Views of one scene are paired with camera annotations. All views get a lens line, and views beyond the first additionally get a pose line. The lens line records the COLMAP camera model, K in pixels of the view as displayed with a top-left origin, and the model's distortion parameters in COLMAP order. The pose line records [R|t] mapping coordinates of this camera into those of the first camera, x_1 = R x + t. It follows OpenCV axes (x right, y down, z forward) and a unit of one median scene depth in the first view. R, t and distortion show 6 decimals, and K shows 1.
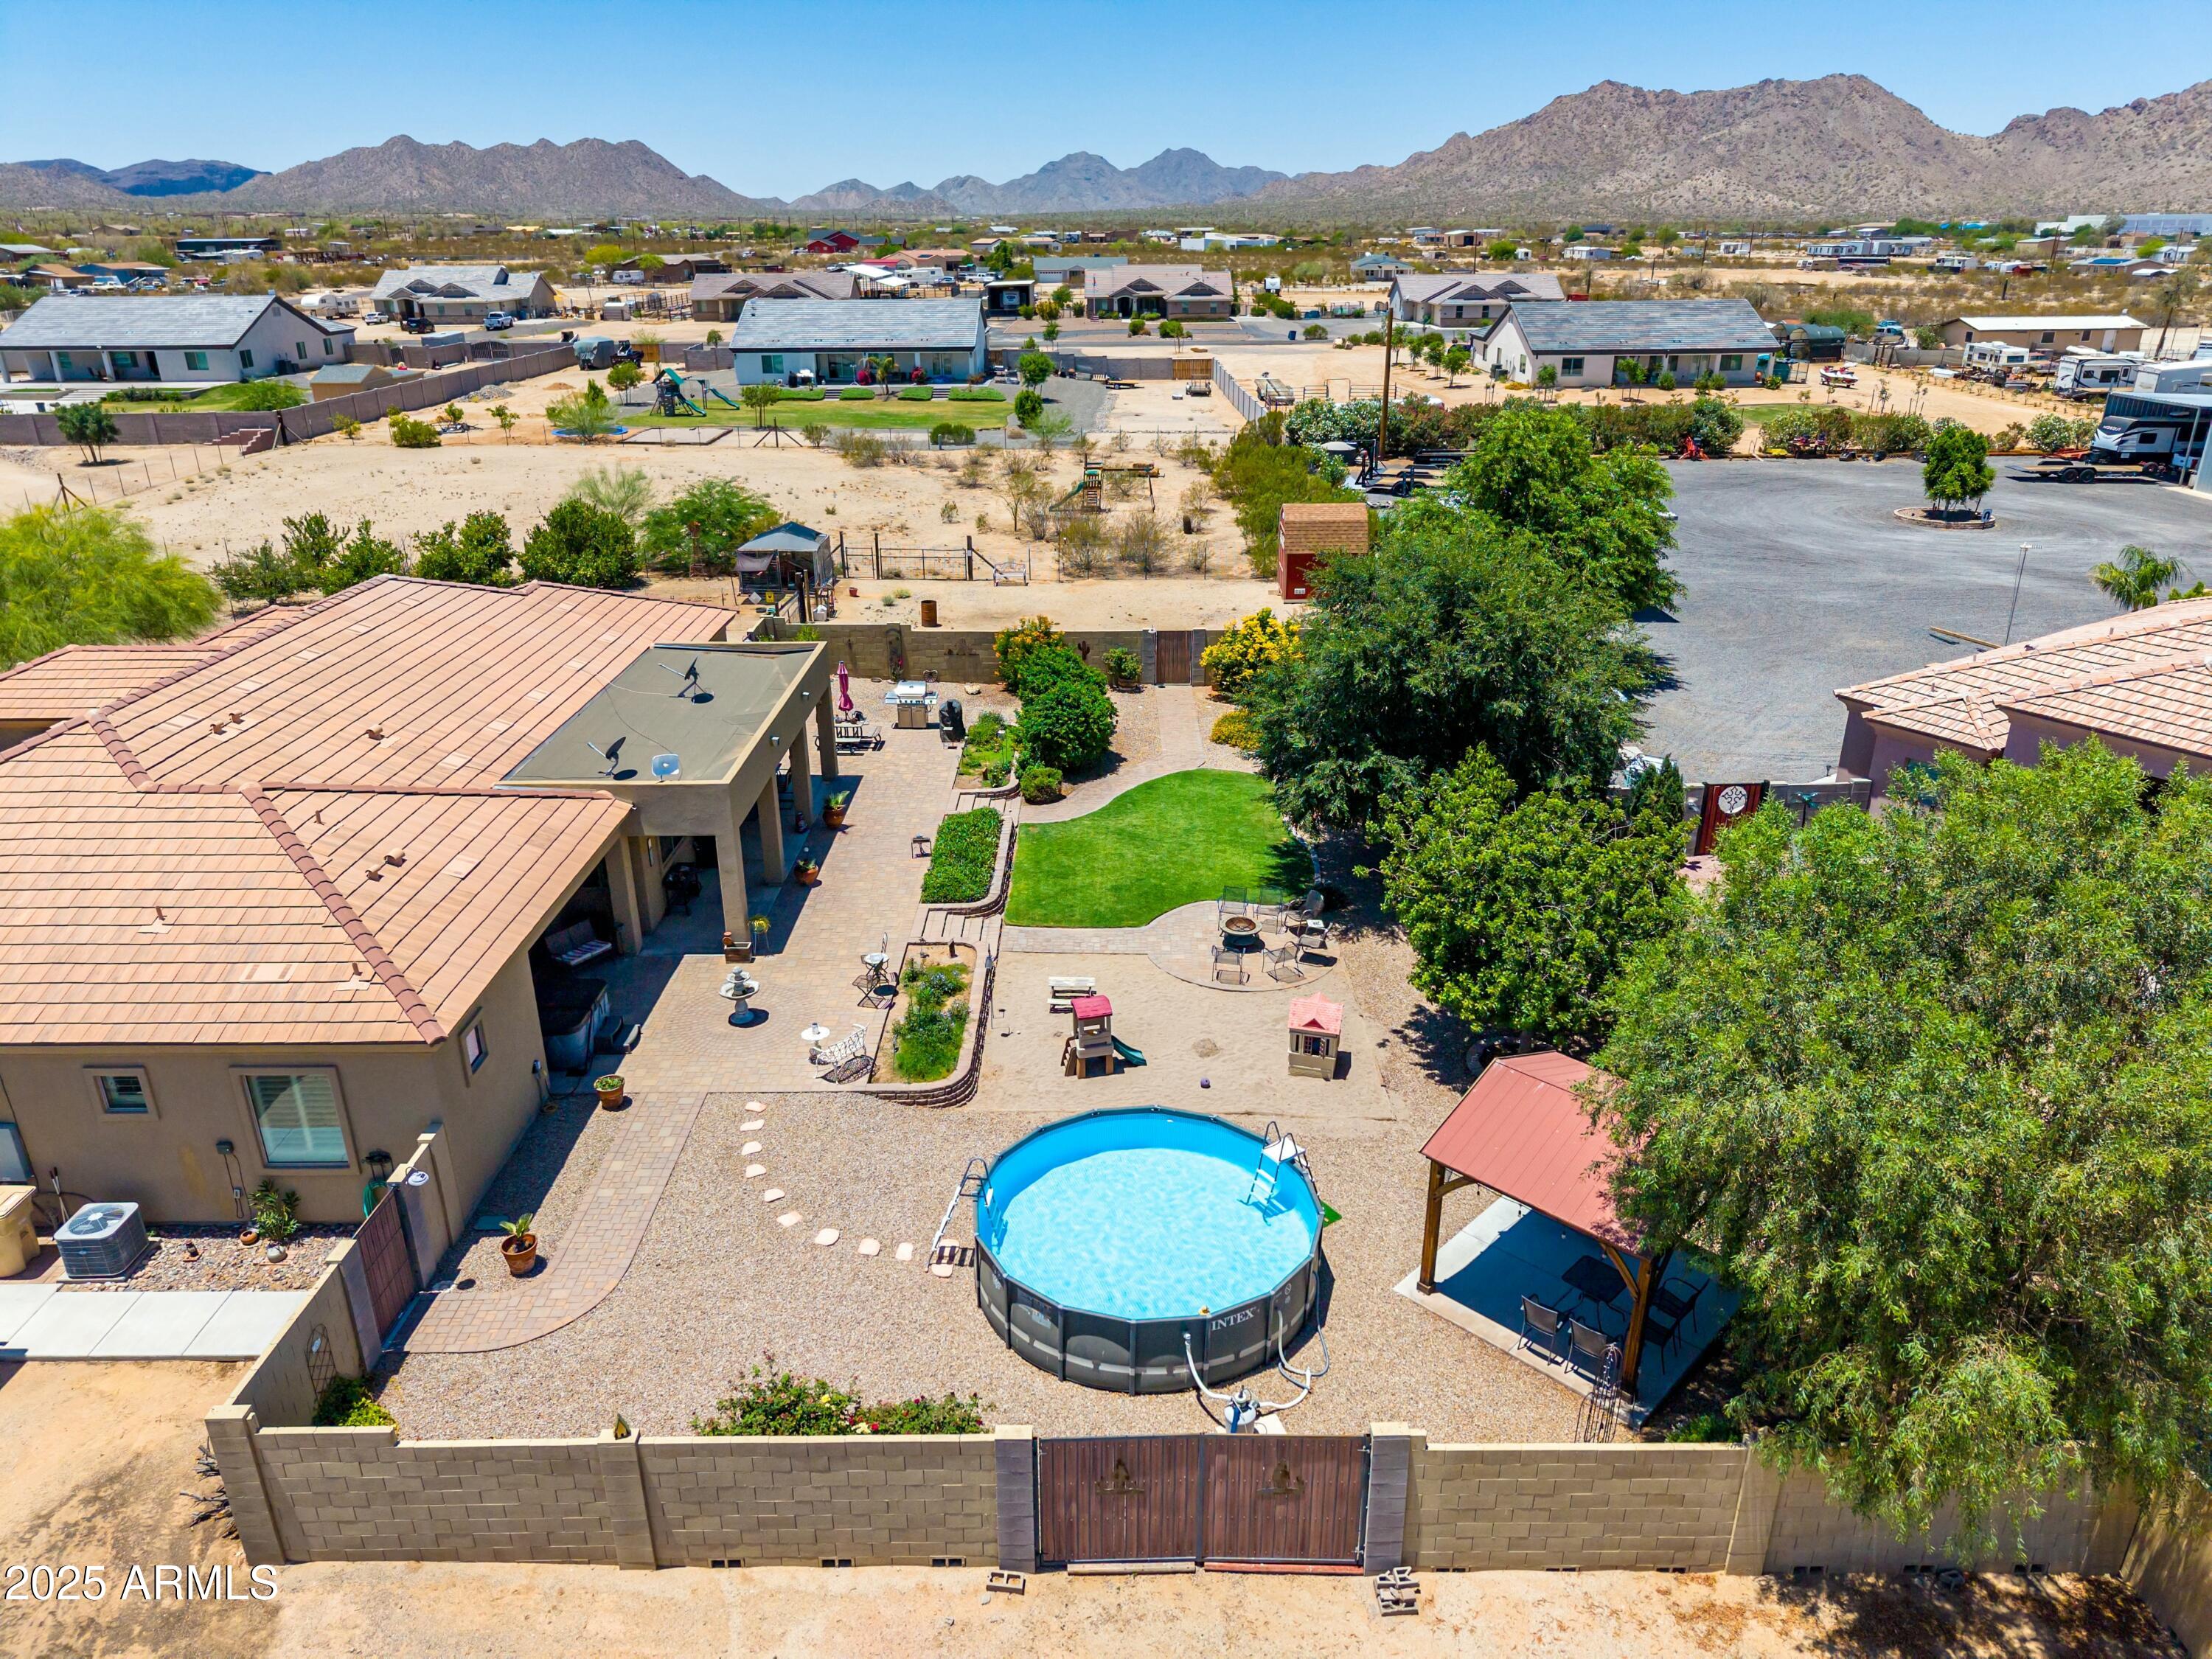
lens RADIAL K [[1487.6, 0, 1106.0], [0, 1487.6, 829.5], [0, 0, 1]] dist [0.001099, -0.002735]
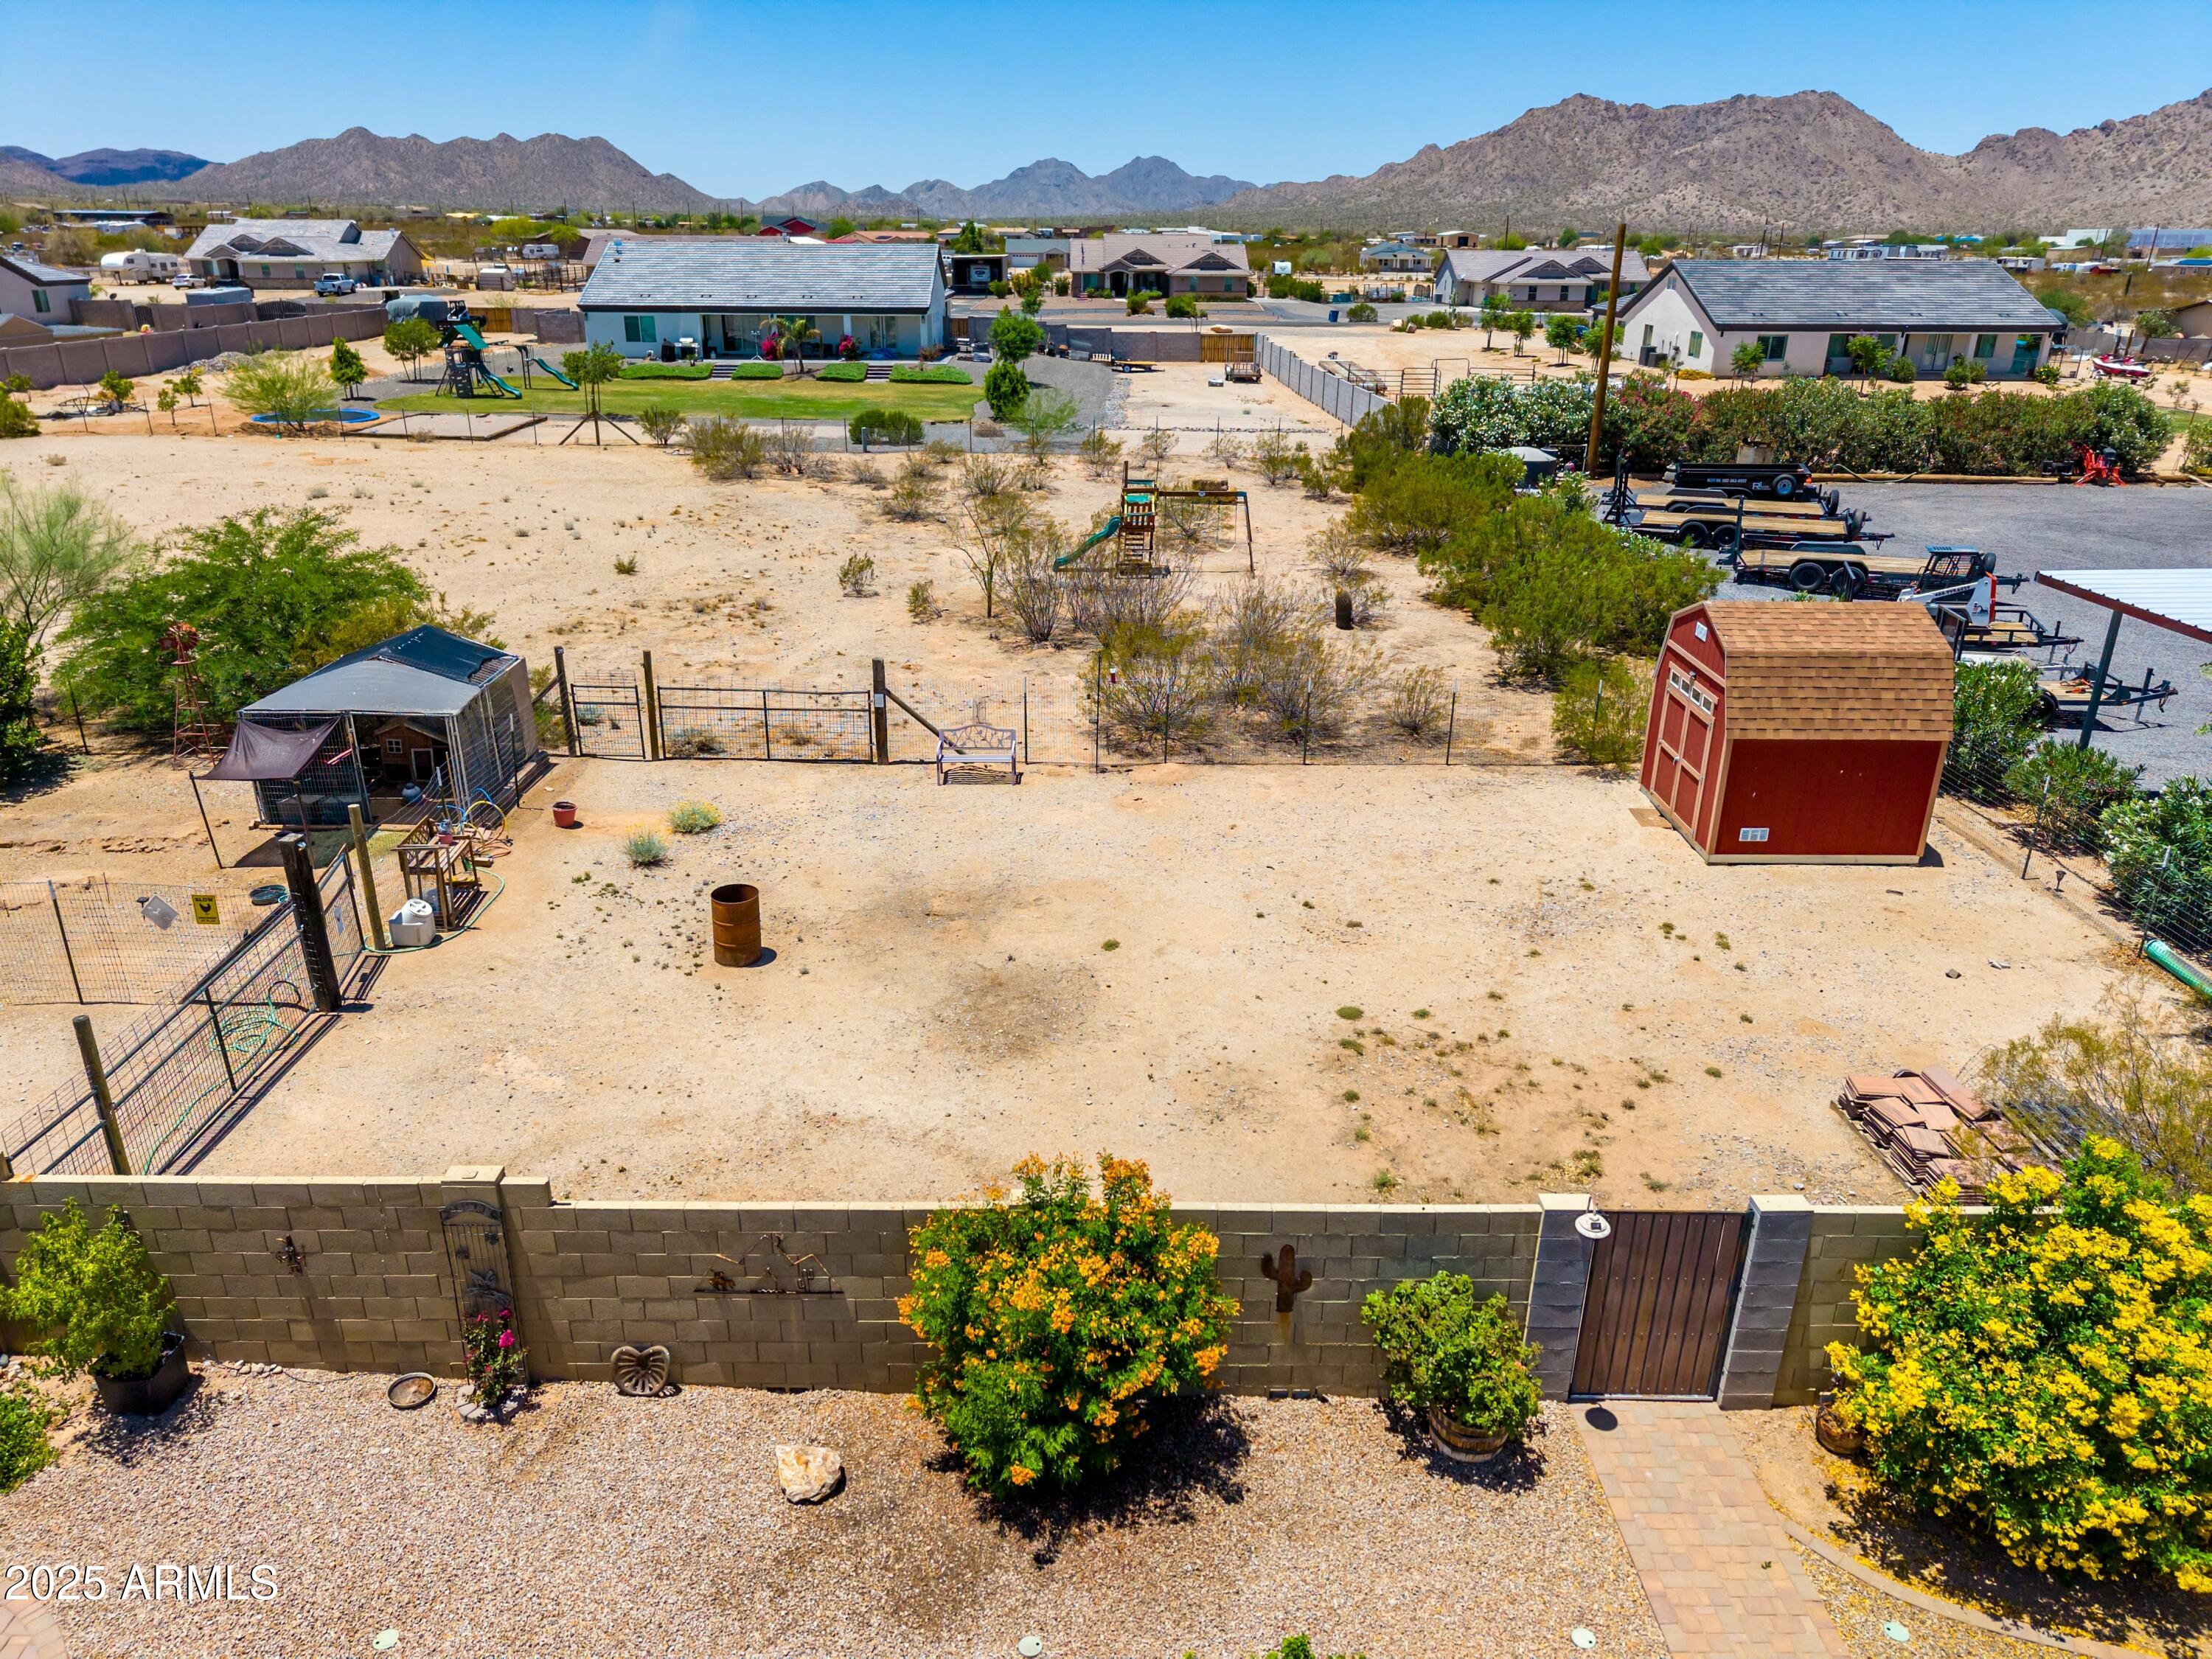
lens RADIAL K [[1487.6, 0, 1106.0], [0, 1487.6, 829.5], [0, 0, 1]] dist [0.001099, -0.002735]
pose [[0.999695, 0.006914, 0.023728, -0.012625], [-0.006804, 0.999966, -0.004702, -0.048663], [-0.023760, 0.004539, 0.999707, 0.191953]]
